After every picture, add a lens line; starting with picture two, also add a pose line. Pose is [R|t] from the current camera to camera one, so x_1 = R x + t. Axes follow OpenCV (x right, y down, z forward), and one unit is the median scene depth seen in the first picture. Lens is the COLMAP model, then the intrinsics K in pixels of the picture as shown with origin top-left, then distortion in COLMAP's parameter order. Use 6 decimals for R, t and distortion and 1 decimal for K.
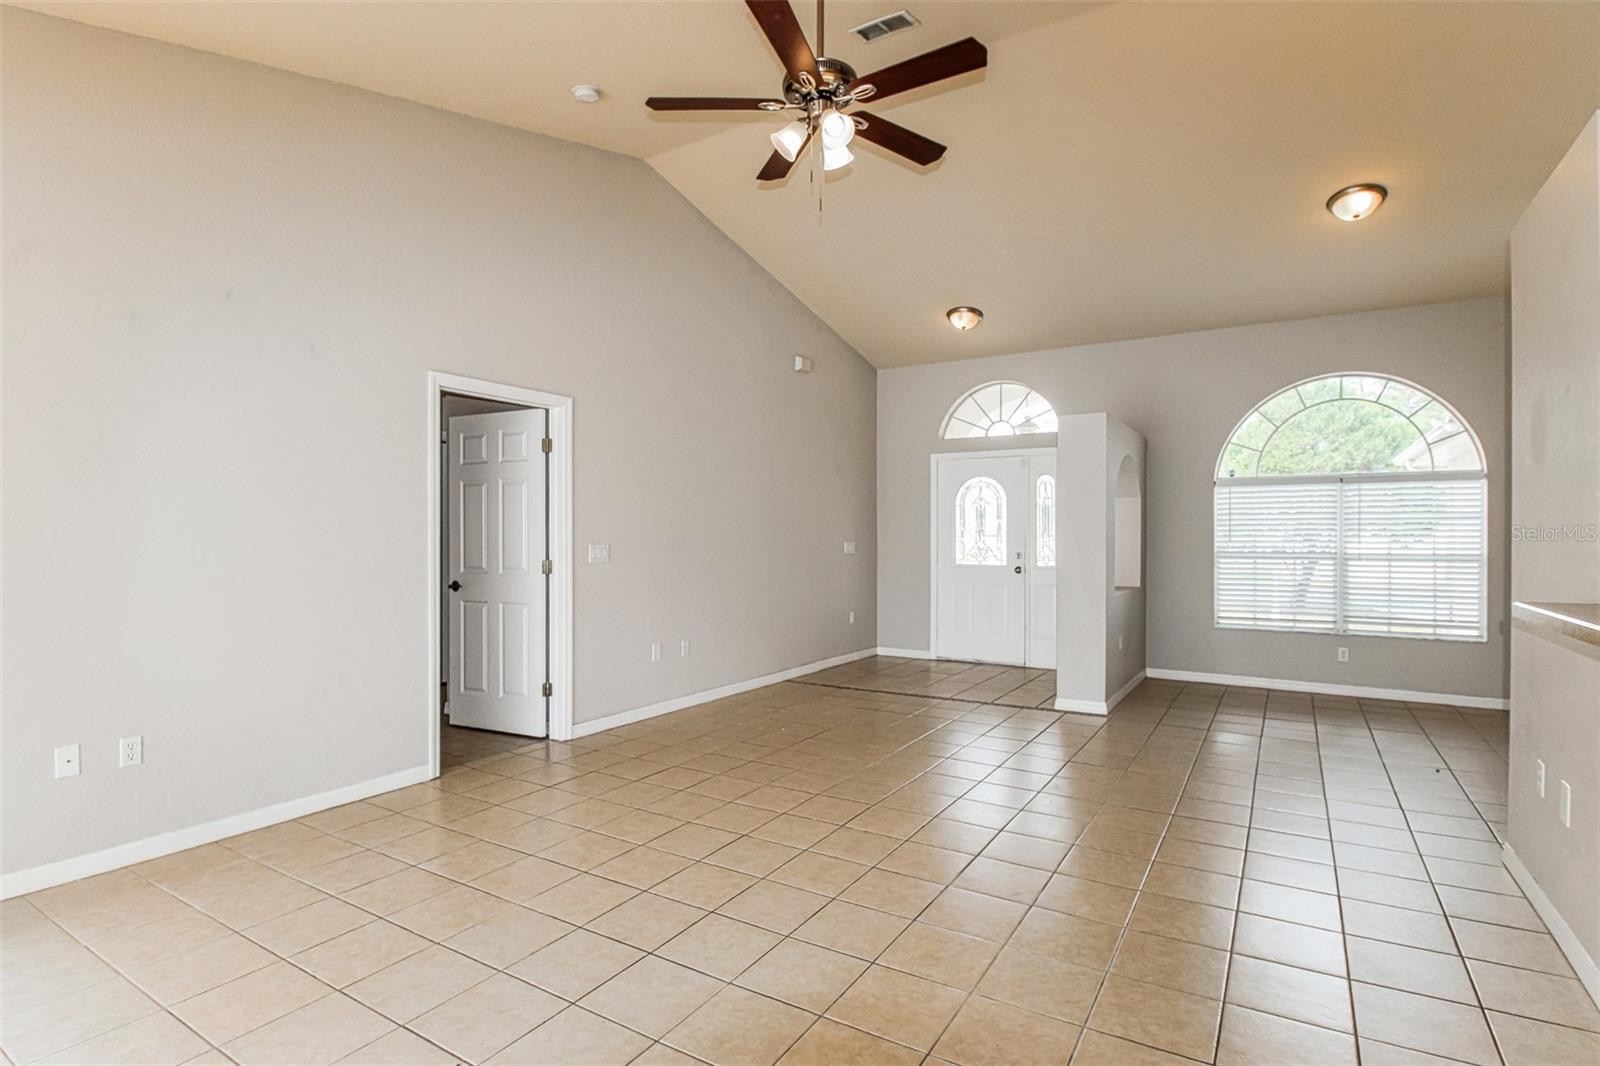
lens RADIAL K [[781.6, 0, 806.9], [0, 781.6, 537.1], [0, 0, 1]] dist [-0.030906, -0.000591]
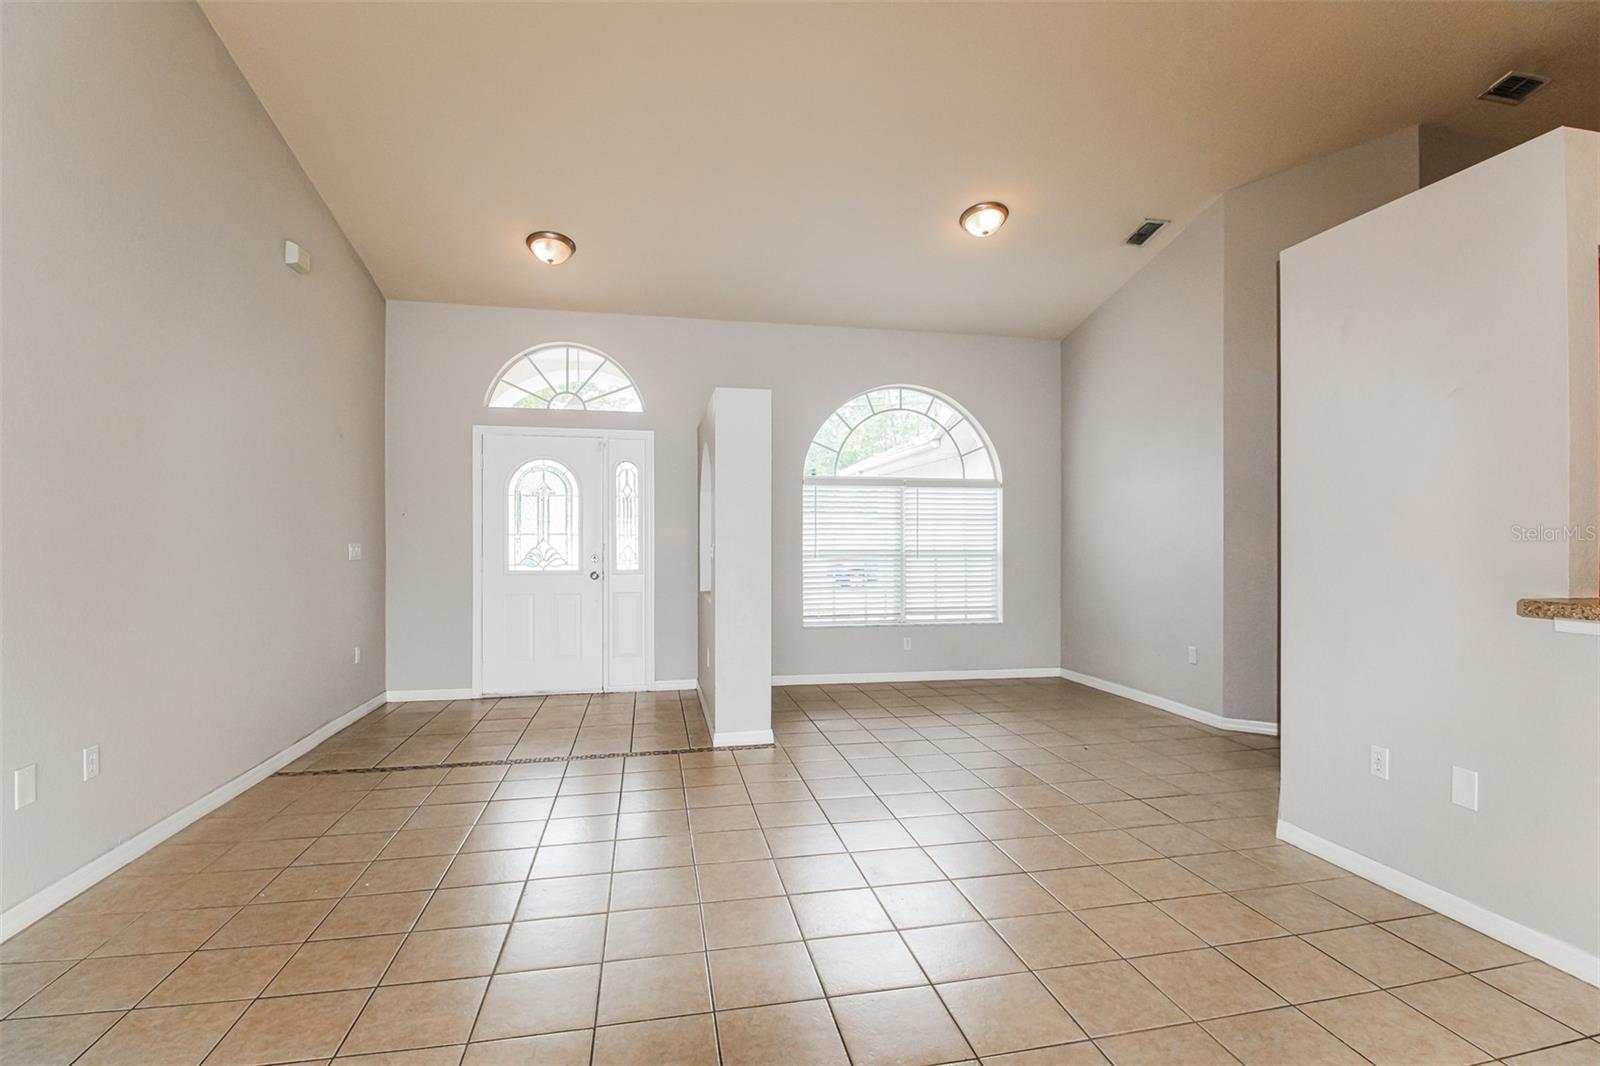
lens RADIAL K [[755.8, 0, 803.1], [0, 755.8, 533.4], [0, 0, 1]] dist [0.000164, -0.005764]
pose [[0.722187, 0.002940, 0.691692, -0.130395], [0.000040, 0.999991, -0.004292, 0.001141], [-0.691698, 0.003127, 0.722180, 0.293682]]
